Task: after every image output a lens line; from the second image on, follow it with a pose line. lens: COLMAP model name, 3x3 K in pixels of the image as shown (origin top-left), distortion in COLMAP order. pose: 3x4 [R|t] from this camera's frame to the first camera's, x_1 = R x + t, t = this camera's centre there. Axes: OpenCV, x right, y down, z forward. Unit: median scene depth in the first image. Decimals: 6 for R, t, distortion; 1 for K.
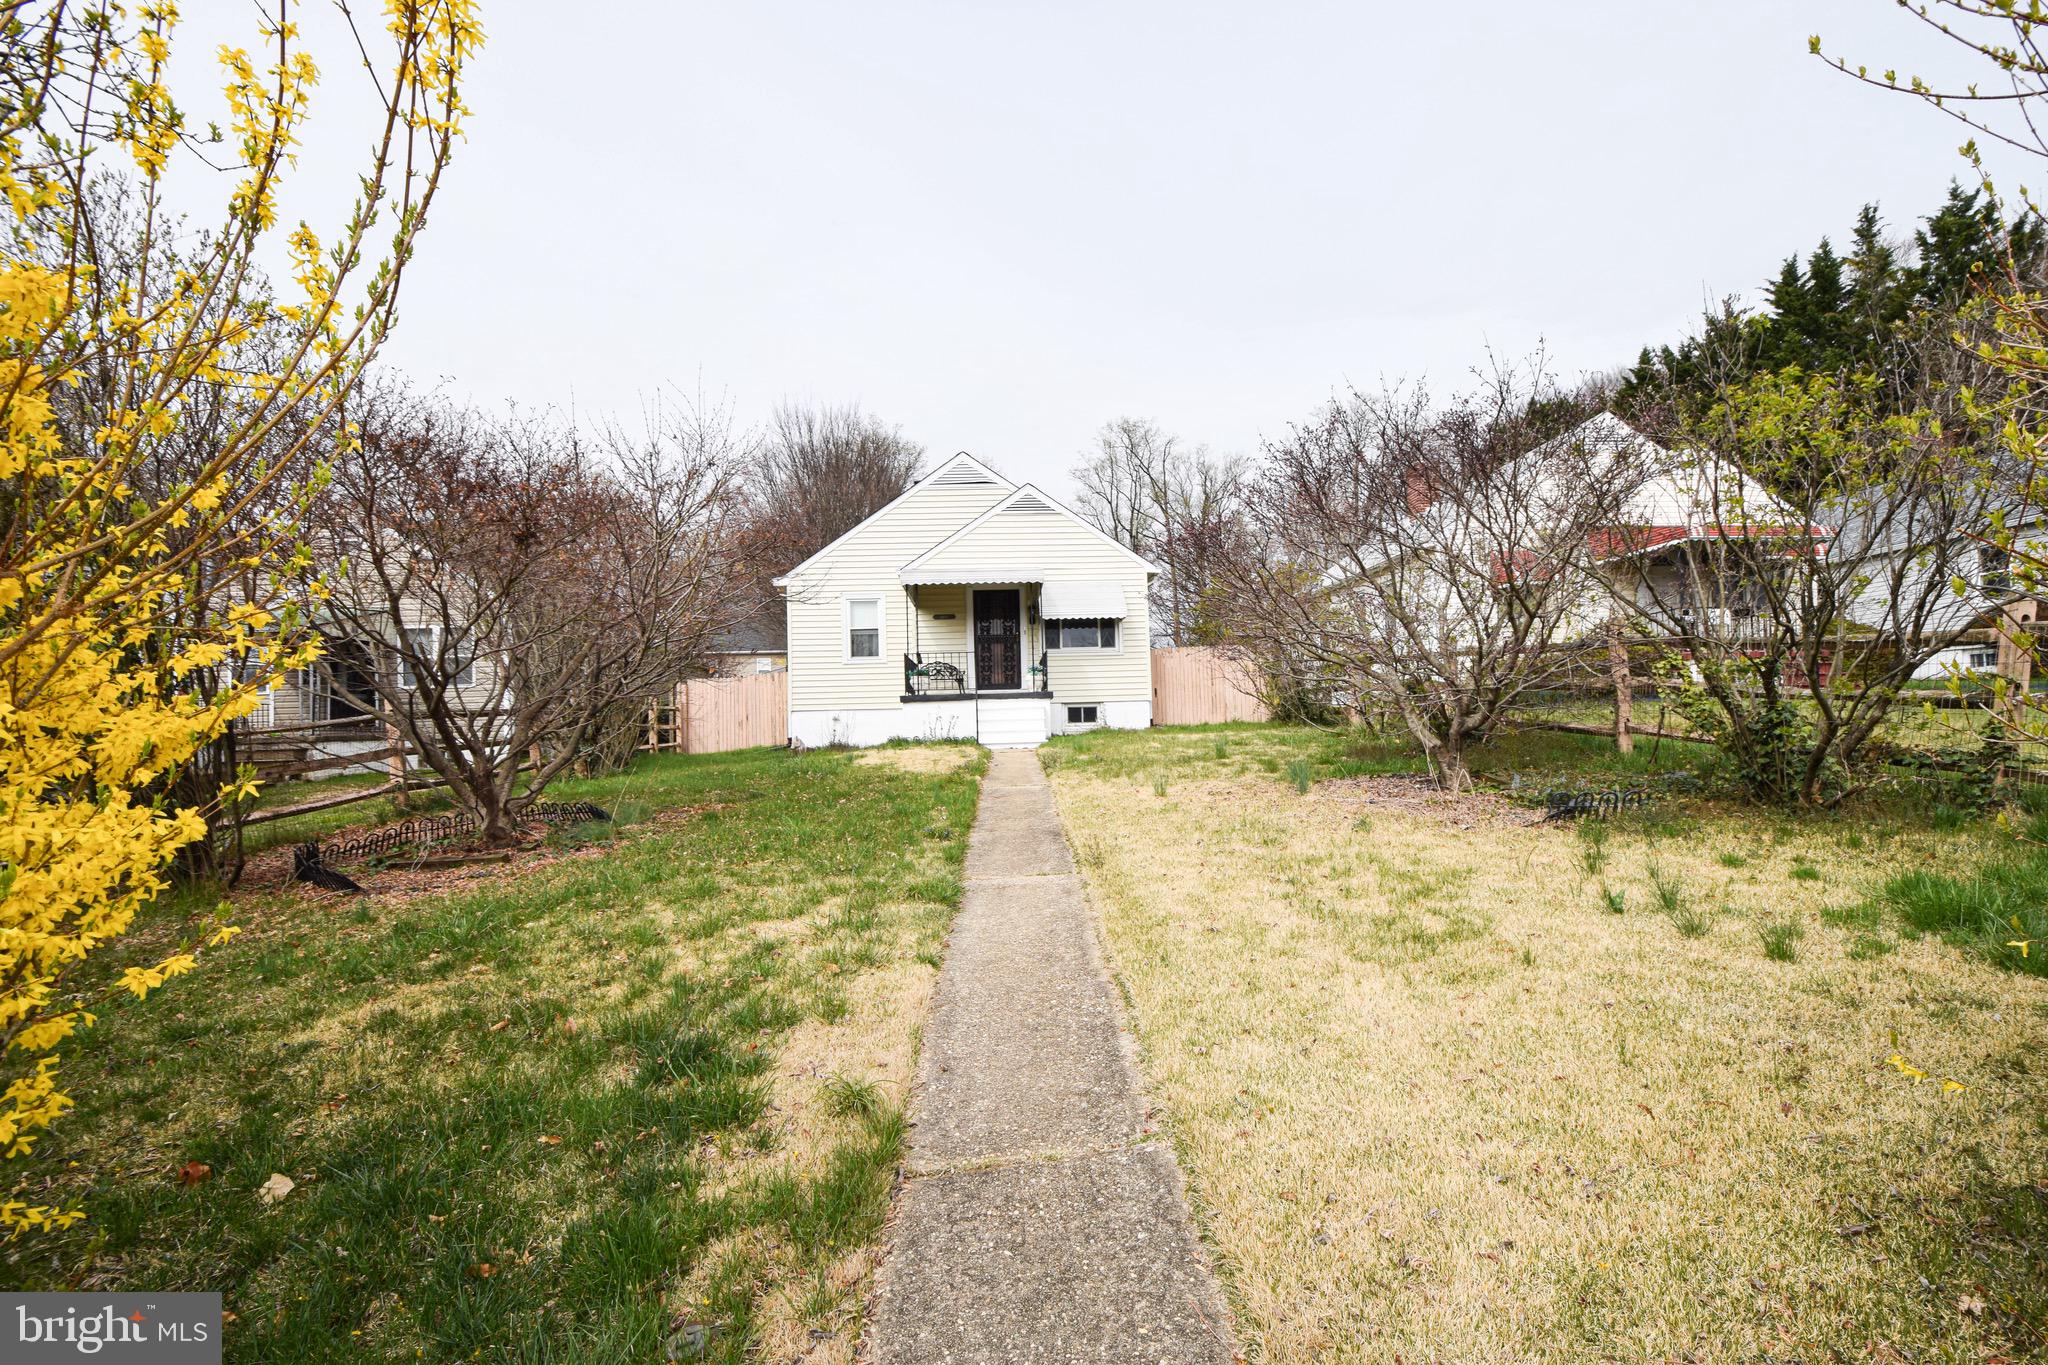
lens RADIAL K [[893.6, 0, 1047.5], [0, 893.6, 709.9], [0, 0, 1]] dist [0.008280, -0.017465]
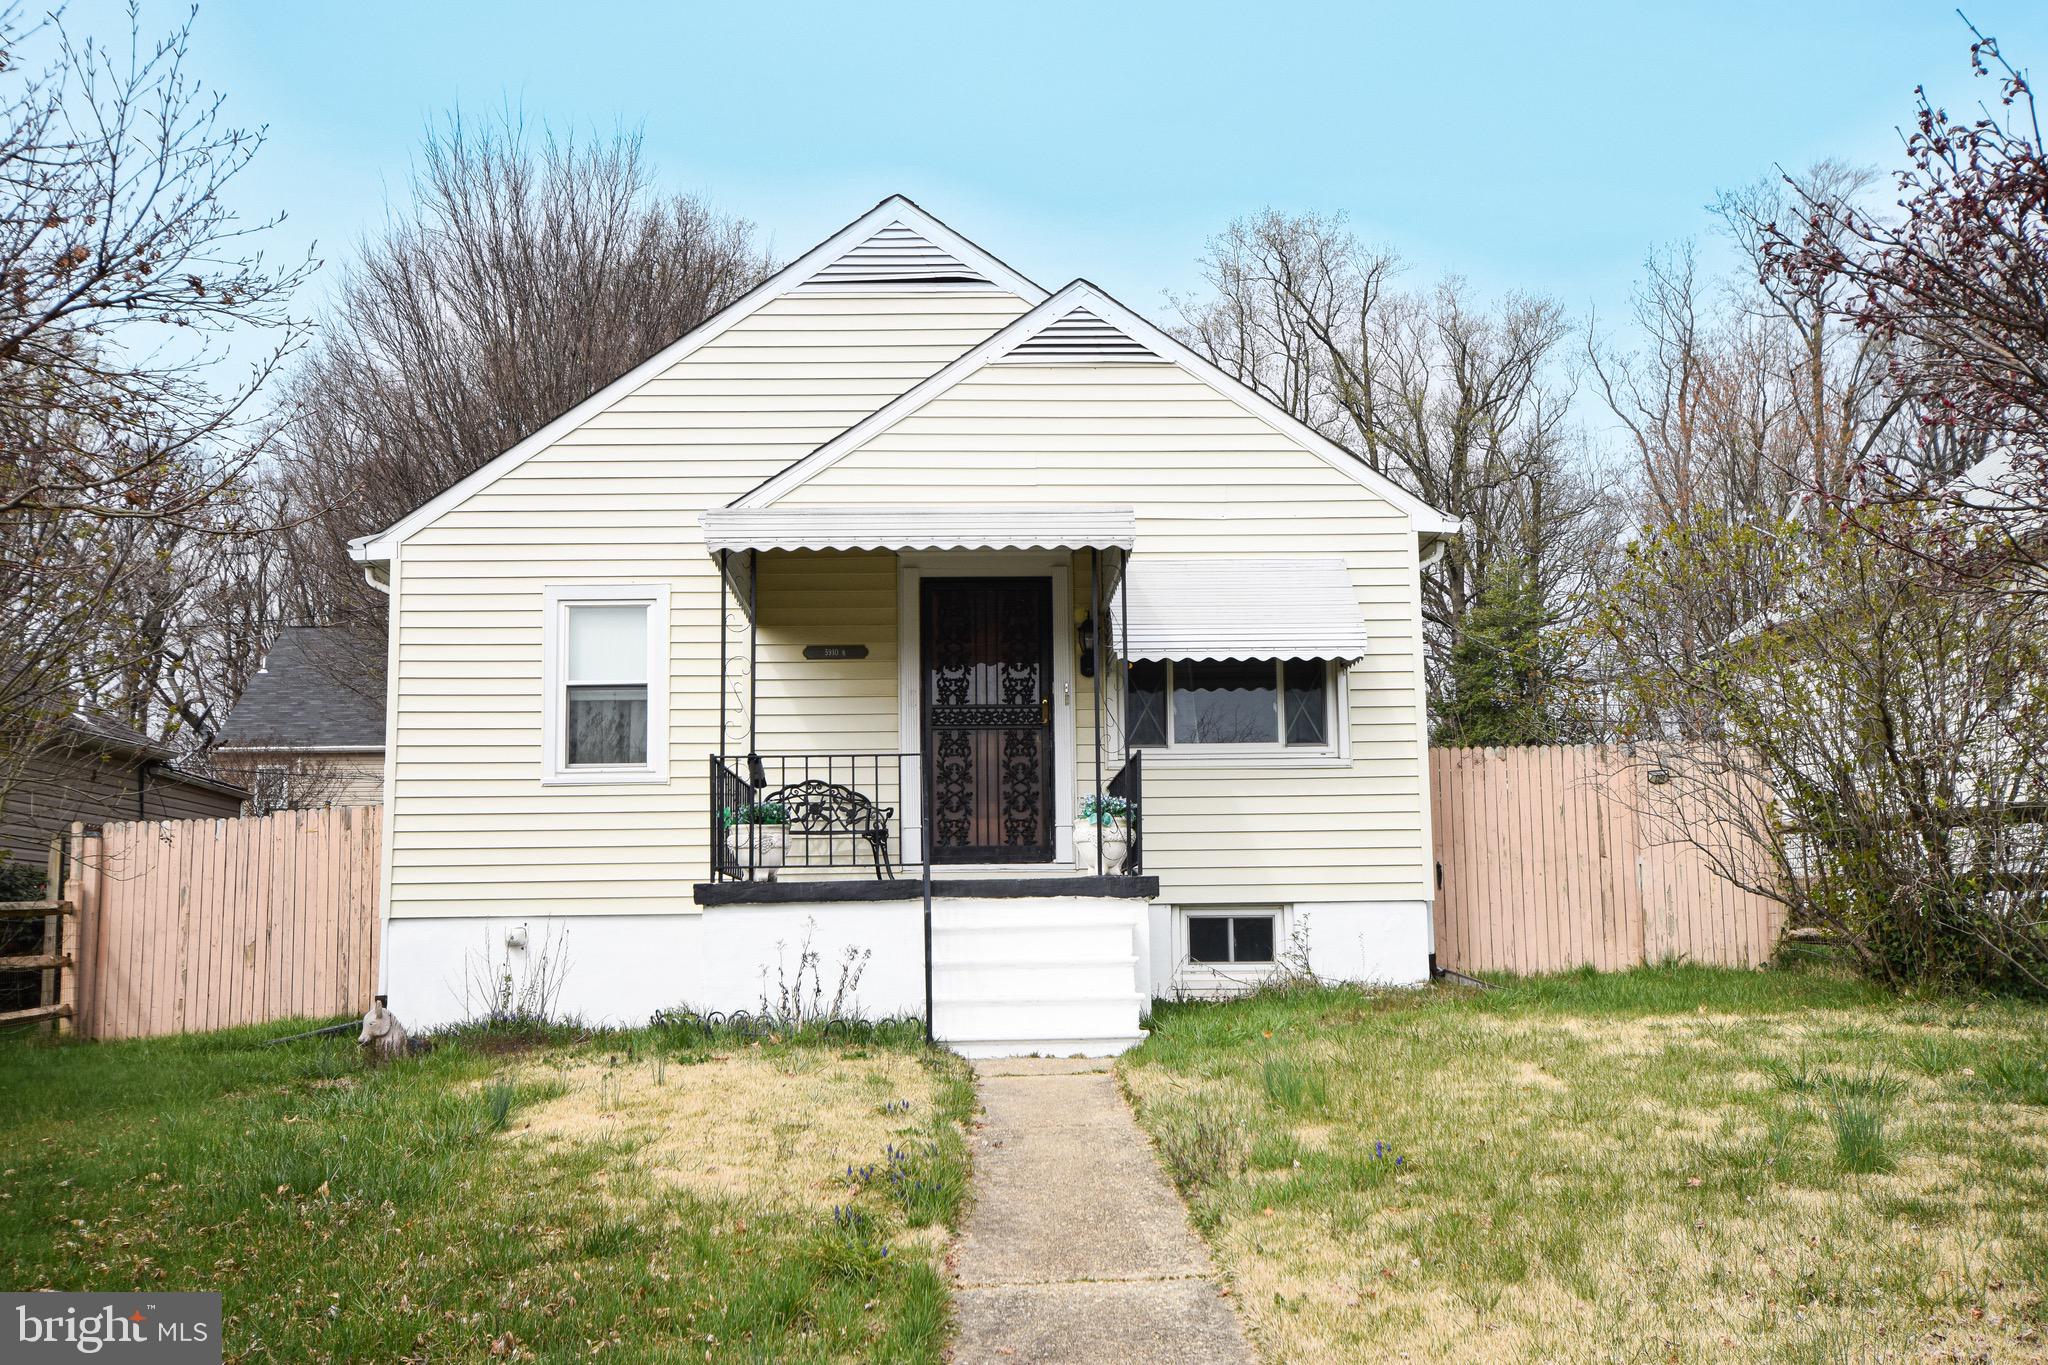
lens RADIAL K [[2122.4, 0, 1024.0], [0, 2122.4, 682.5], [0, 0, 1]] dist [0.012702, 0.004523]
pose [[0.999527, 0.009753, -0.029168, -0.018682], [-0.012599, 0.995004, -0.099034, -0.011691], [0.028057, 0.099355, 0.994656, 0.188319]]
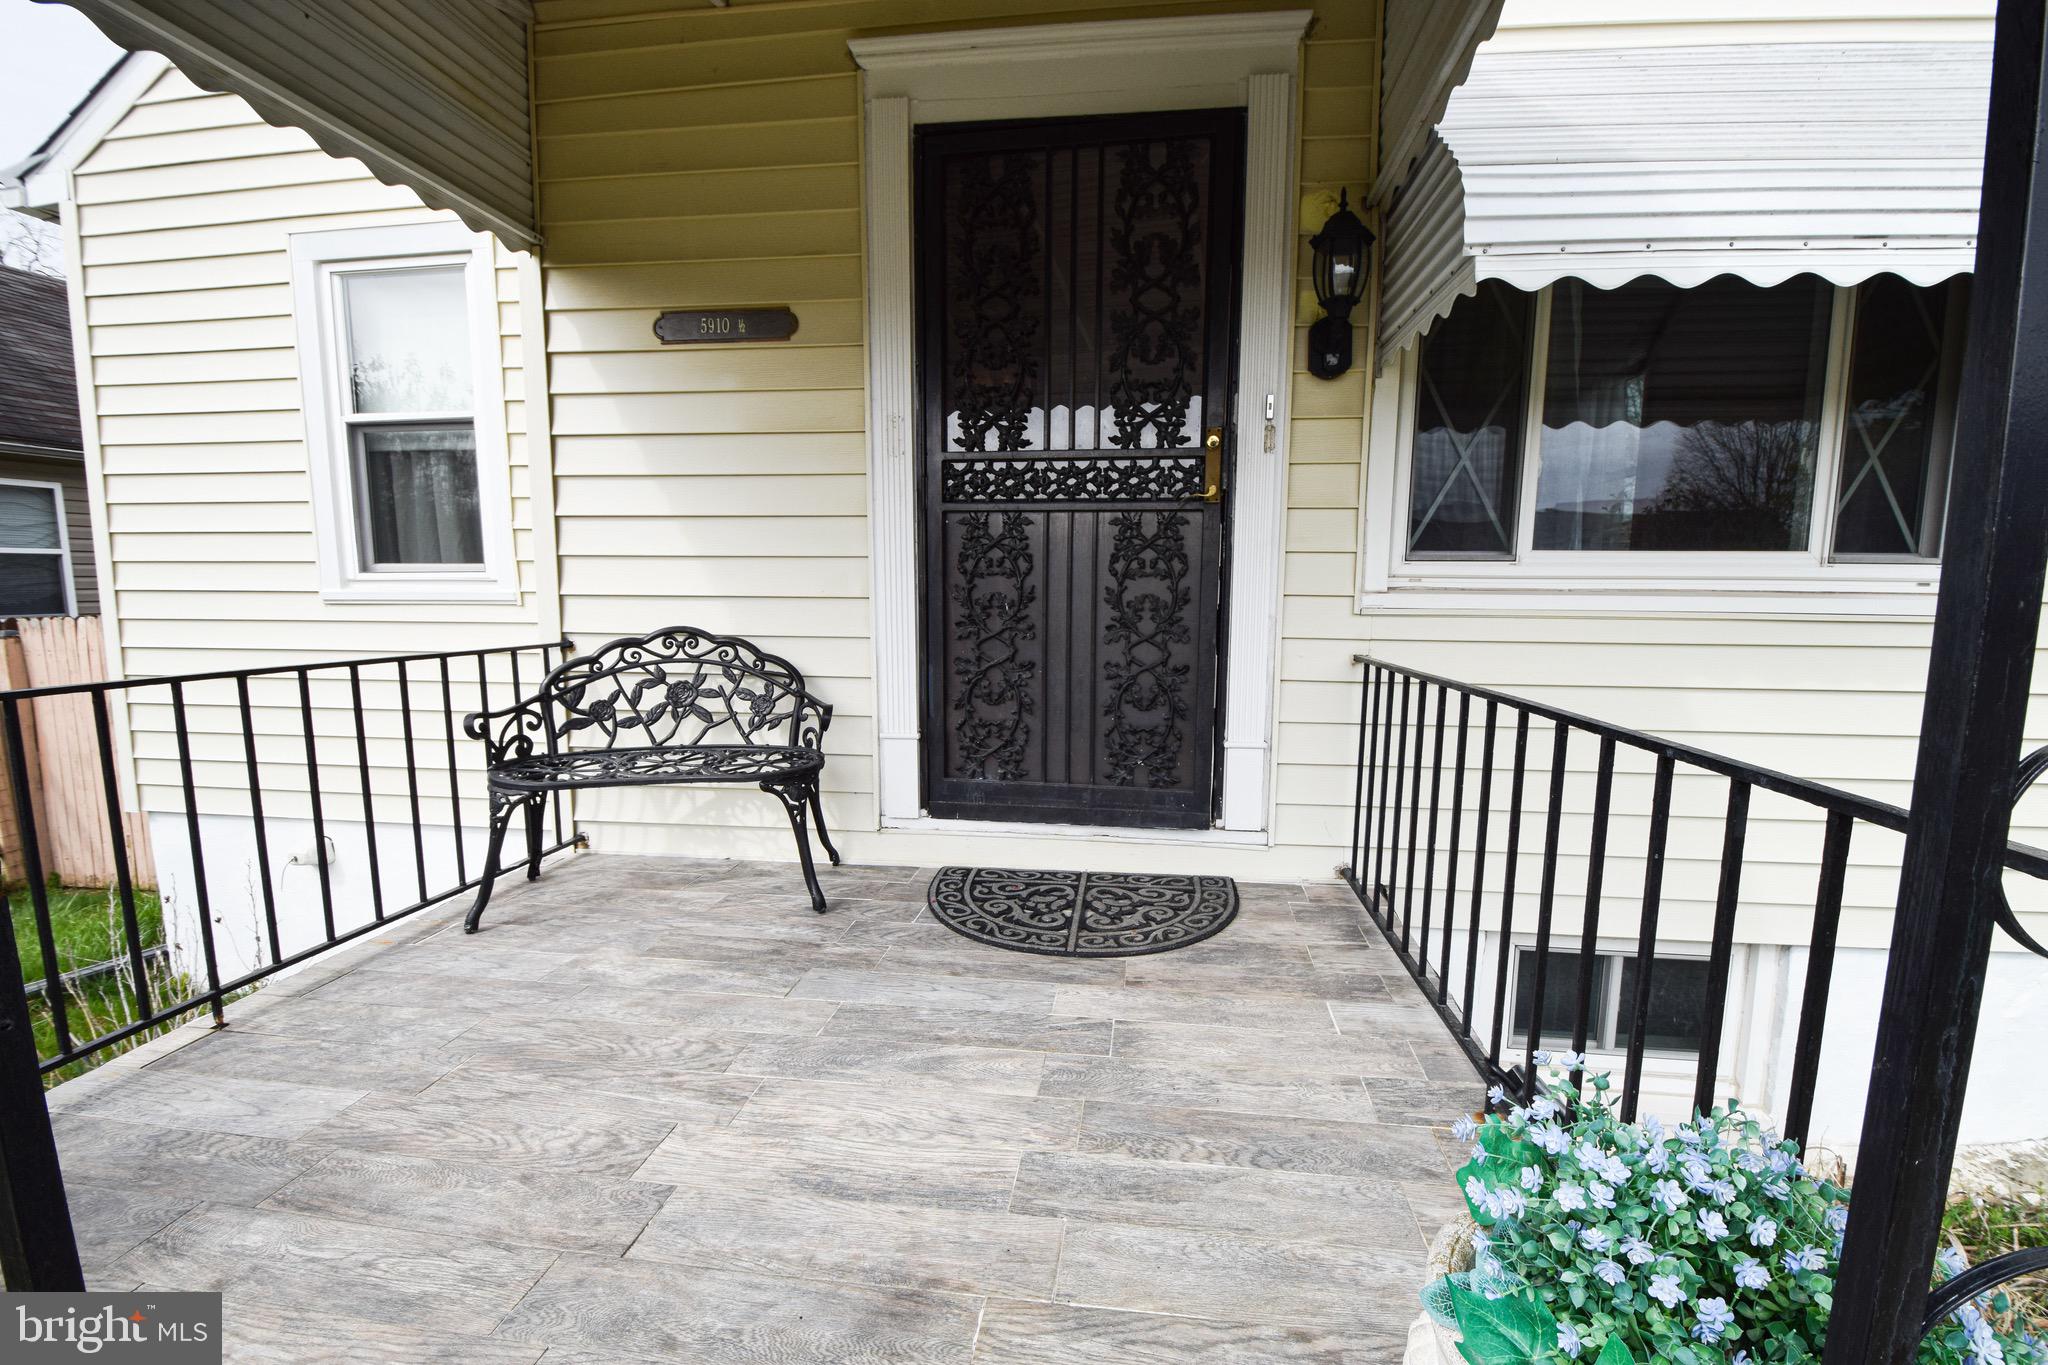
lens RADIAL K [[893.6, 0, 1047.5], [0, 893.6, 709.9], [0, 0, 1]] dist [0.008280, -0.017465]
pose [[0.983999, 0.055285, -0.169379, -0.034747], [-0.026386, 0.985376, 0.168339, -0.069766], [0.176208, -0.161176, 0.971068, 0.887445]]
